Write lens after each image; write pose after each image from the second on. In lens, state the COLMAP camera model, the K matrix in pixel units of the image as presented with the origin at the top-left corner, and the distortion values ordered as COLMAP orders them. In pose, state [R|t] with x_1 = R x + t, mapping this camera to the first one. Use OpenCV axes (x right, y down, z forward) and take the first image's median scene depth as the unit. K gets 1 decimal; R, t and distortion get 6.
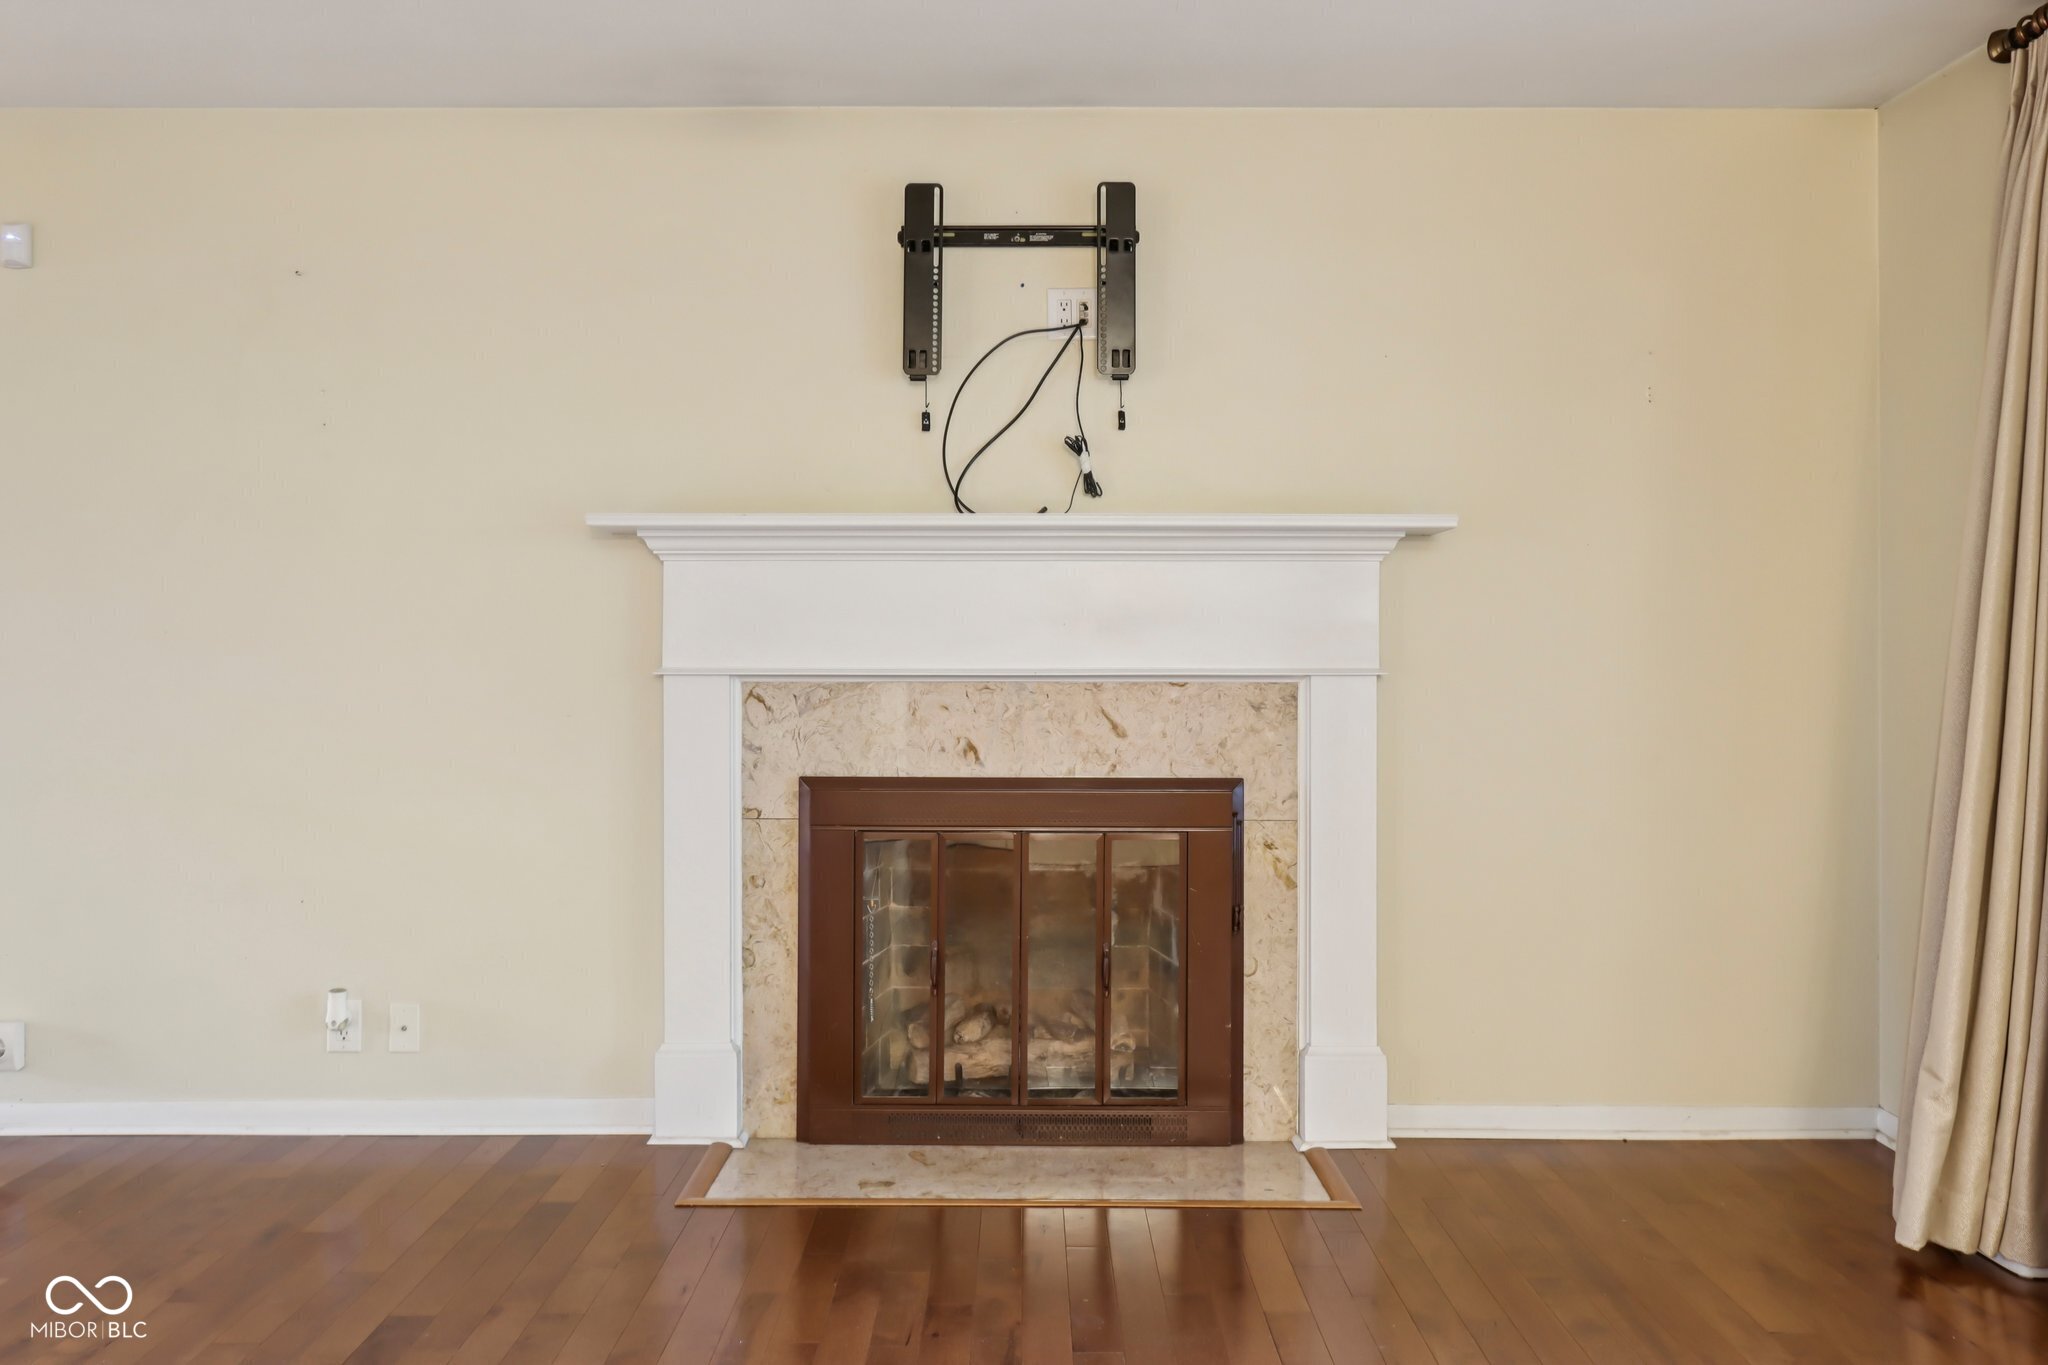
lens RADIAL K [[1557.1, 0, 1023.6], [0, 1557.1, 653.3], [0, 0, 1]] dist [-0.008821, 0.002856]
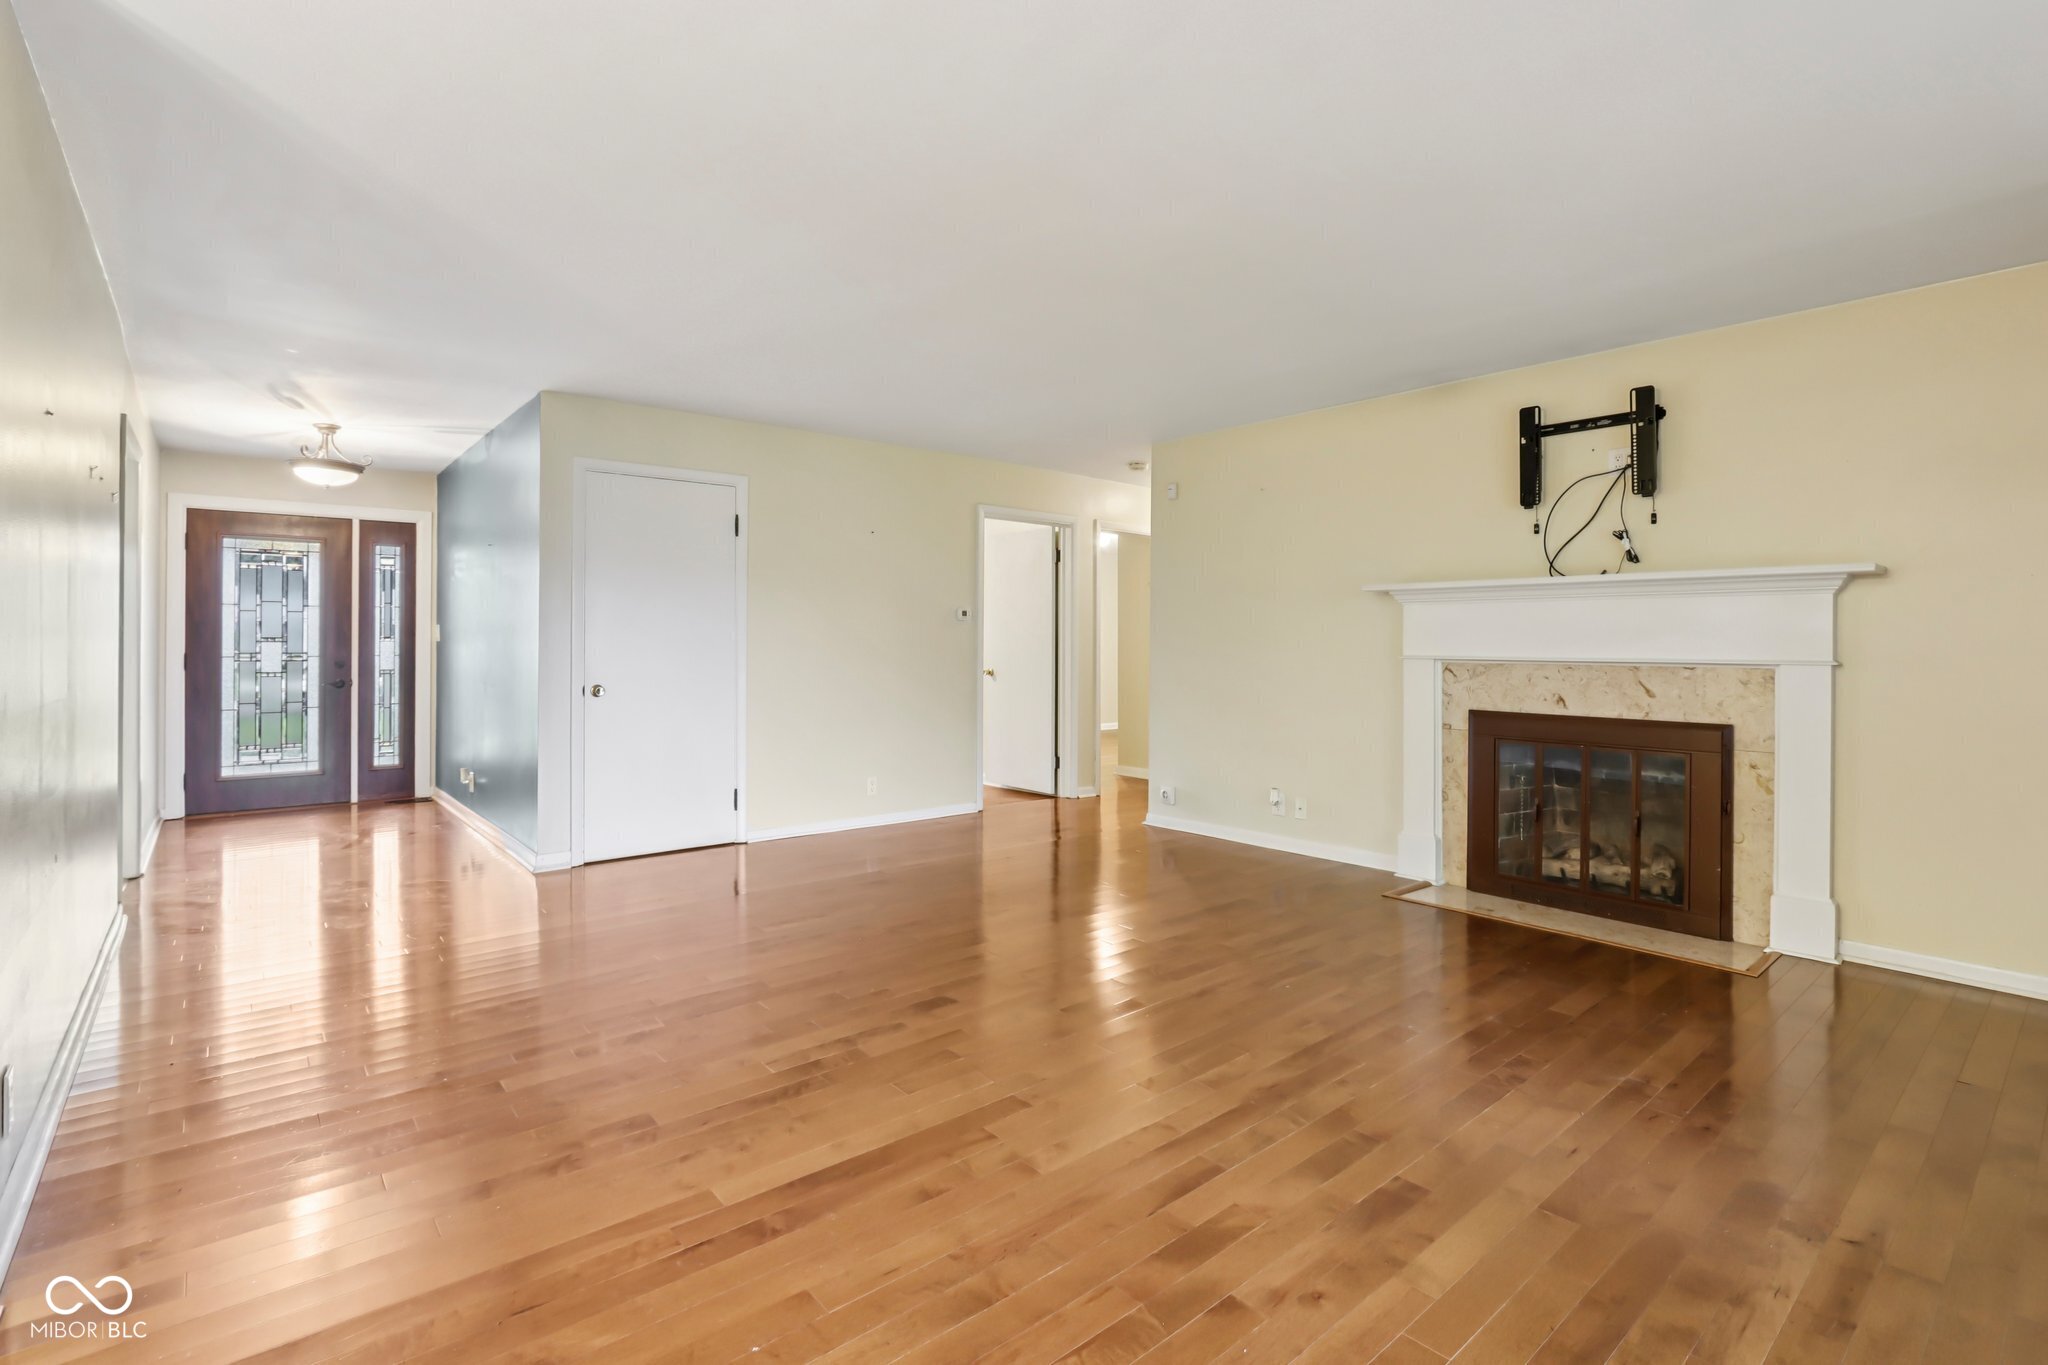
lens RADIAL K [[954.4, 0, 1020.5], [0, 954.4, 640.4], [0, 0, 1]] dist [-0.015141, -0.000045]
pose [[0.653657, 0.000607, -0.756790, 0.410034], [-0.000143, 1.000000, 0.000678, -0.011660], [0.756790, -0.000335, 0.653657, -0.250355]]
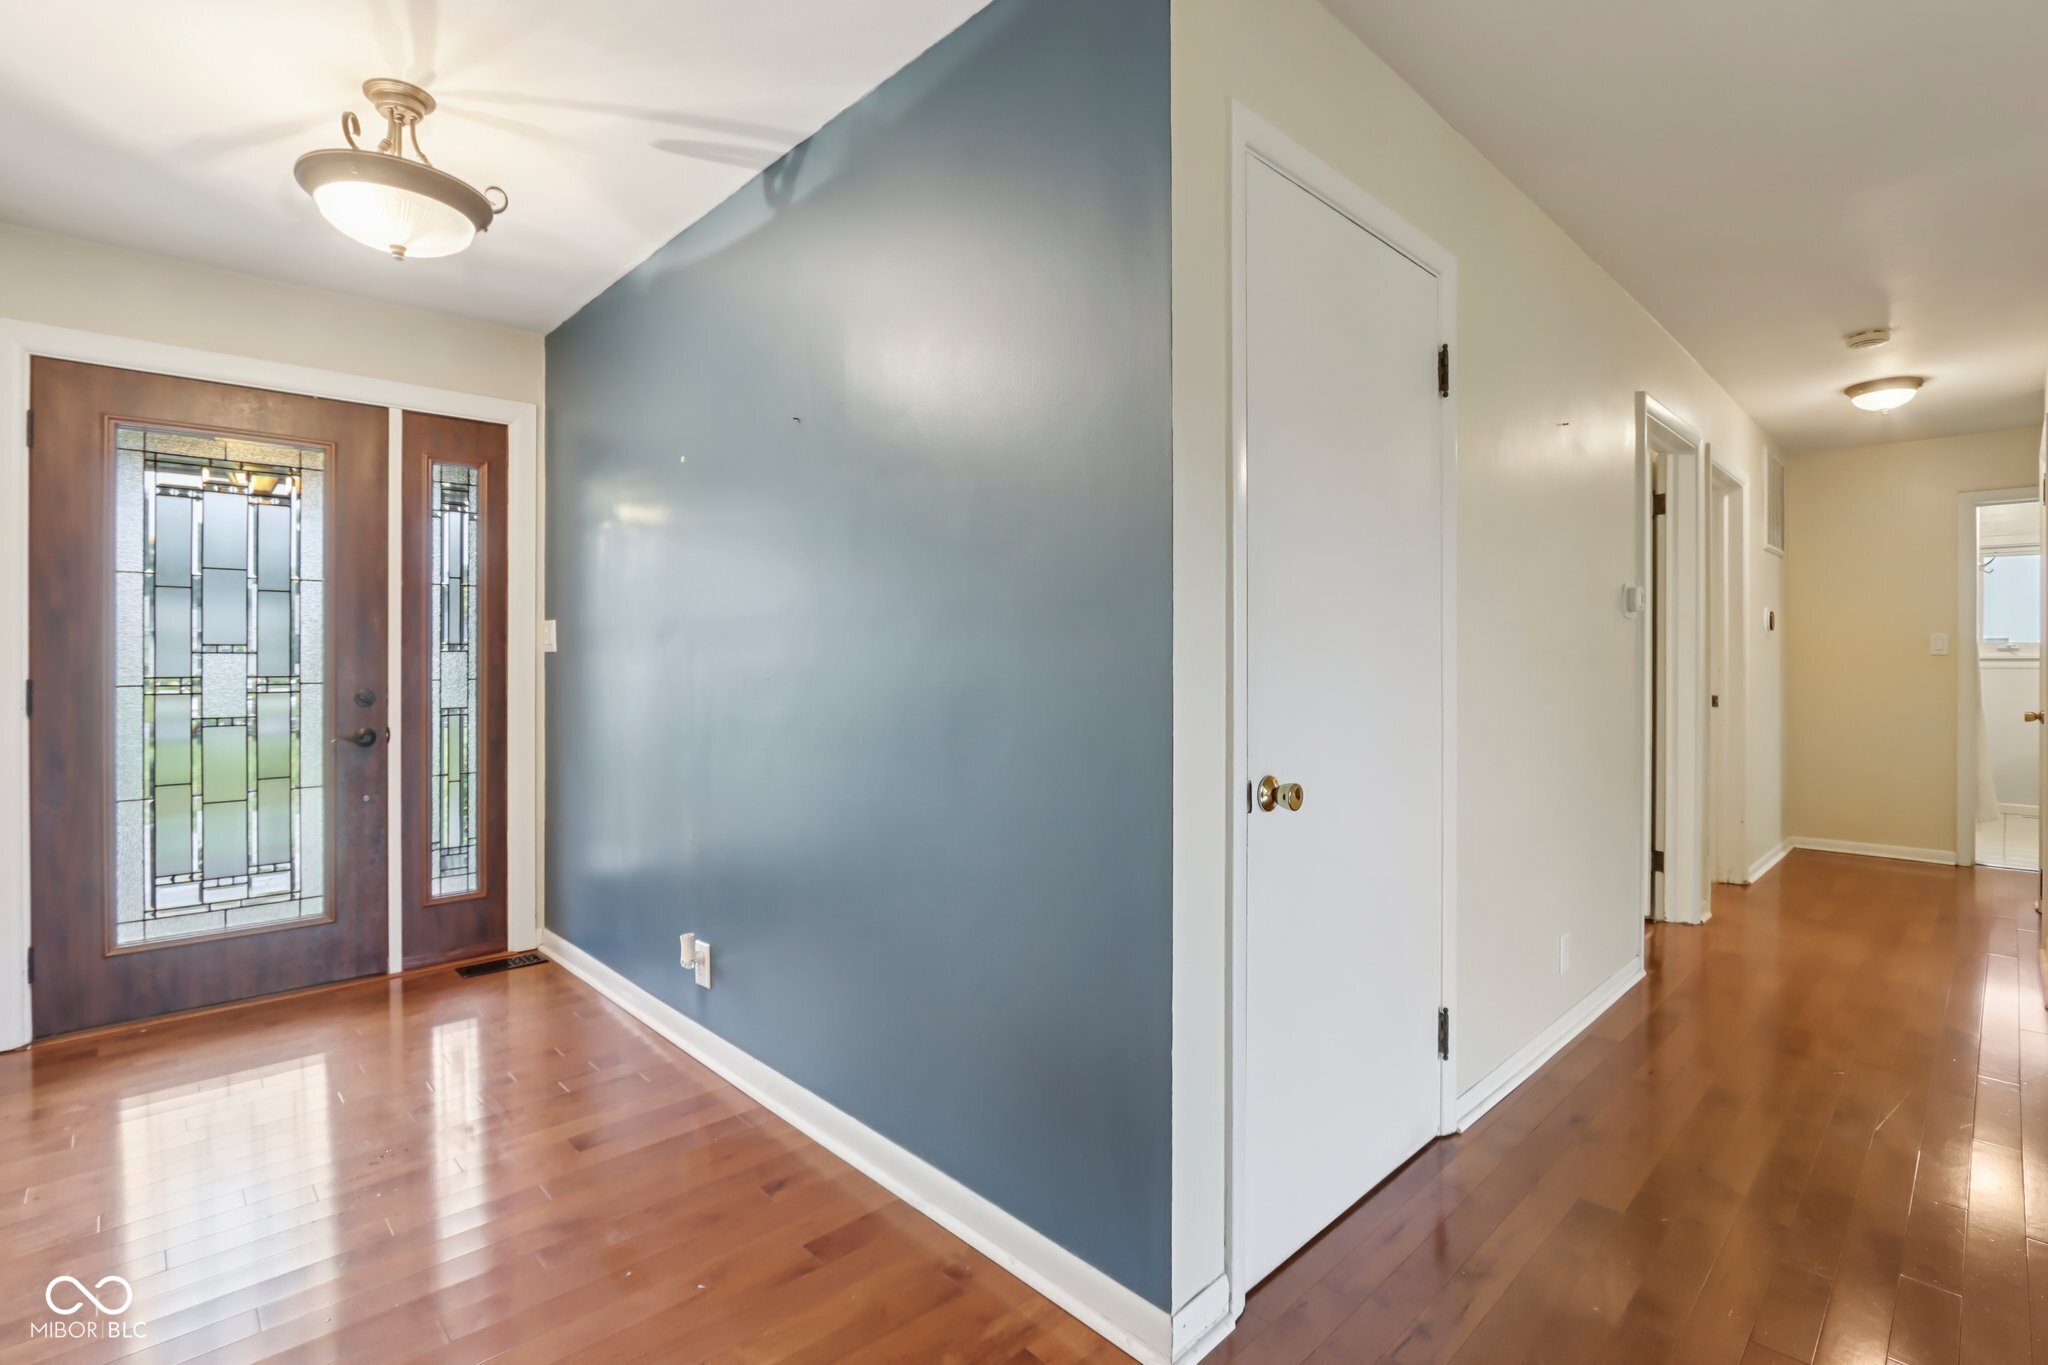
lens RADIAL K [[946.3, 0, 1015.2], [0, 946.3, 651.7], [0, 0, 1]] dist [-0.019082, -0.000104]
pose [[0.700758, 0.003554, -0.713390, -0.776260], [-0.000443, 0.999990, 0.004546, -0.012682], [0.713399, -0.002869, 0.700752, -0.234796]]
